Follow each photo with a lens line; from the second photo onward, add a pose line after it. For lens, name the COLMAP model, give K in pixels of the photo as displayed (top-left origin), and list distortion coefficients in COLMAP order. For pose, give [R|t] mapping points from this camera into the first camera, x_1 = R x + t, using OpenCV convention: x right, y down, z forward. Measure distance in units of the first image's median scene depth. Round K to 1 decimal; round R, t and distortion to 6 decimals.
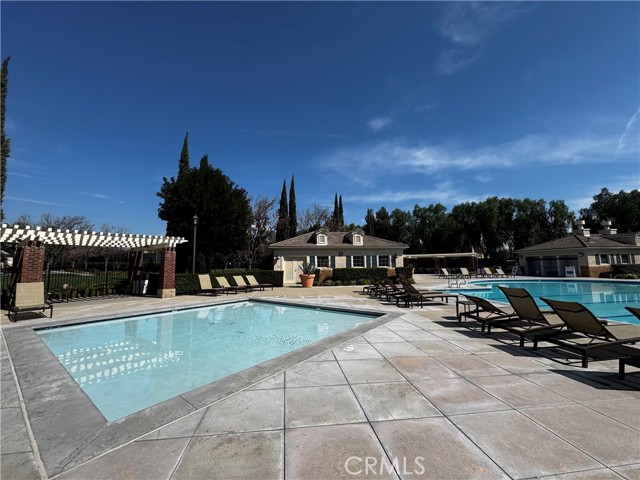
lens RADIAL K [[251.4, 0, 316.1], [0, 251.4, 237.0], [0, 0, 1]] dist [-0.016881, 0.000199]
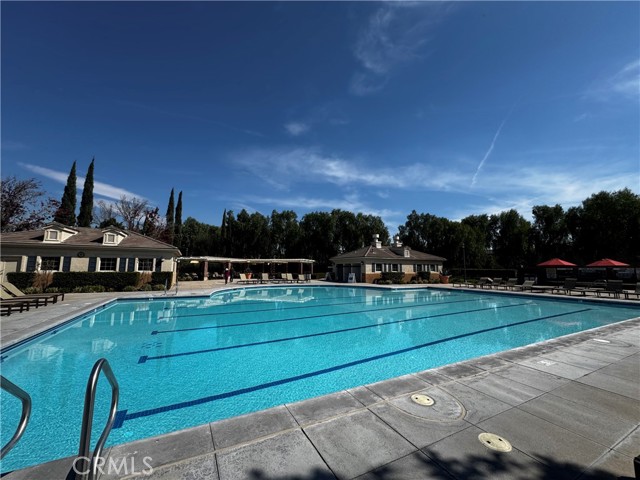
lens RADIAL K [[257.3, 0, 320.0], [0, 257.3, 240.0], [0, 0, 1]] dist [-0.000552, 0.000018]
pose [[0.935480, 0.055234, 0.349038, 0.152882], [-0.054085, 0.998451, -0.013044, -0.003730], [-0.349217, -0.006676, 0.937018, -0.020331]]
